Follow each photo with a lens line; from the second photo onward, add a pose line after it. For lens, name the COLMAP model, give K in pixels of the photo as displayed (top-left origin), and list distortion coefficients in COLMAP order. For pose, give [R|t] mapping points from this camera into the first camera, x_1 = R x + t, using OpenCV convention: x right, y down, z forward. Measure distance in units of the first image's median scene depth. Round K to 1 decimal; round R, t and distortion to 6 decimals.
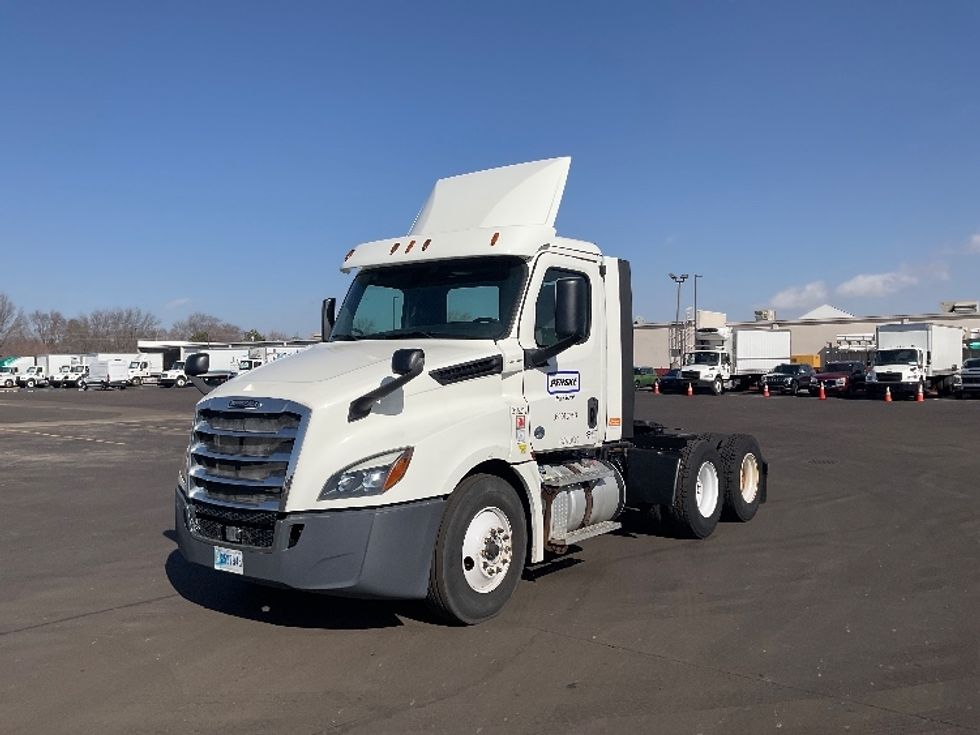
lens RADIAL K [[811.4, 0, 490.0], [0, 811.4, 367.5], [0, 0, 1]] dist [0.007251, -0.001859]
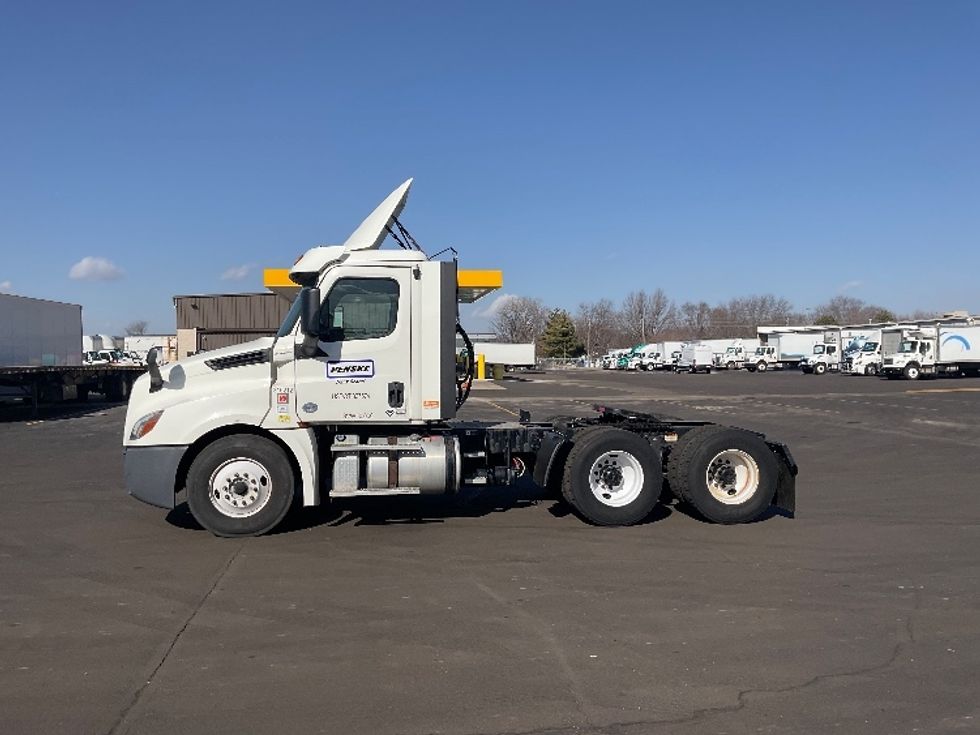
lens RADIAL K [[801.1, 0, 478.1], [0, 801.1, 372.8], [0, 0, 1]] dist [0.026809, -0.003771]
pose [[0.735364, 0.012520, -0.677557, 1.085784], [0.004904, 0.999705, 0.023796, -0.004528], [0.677655, -0.020822, 0.735085, 0.230535]]
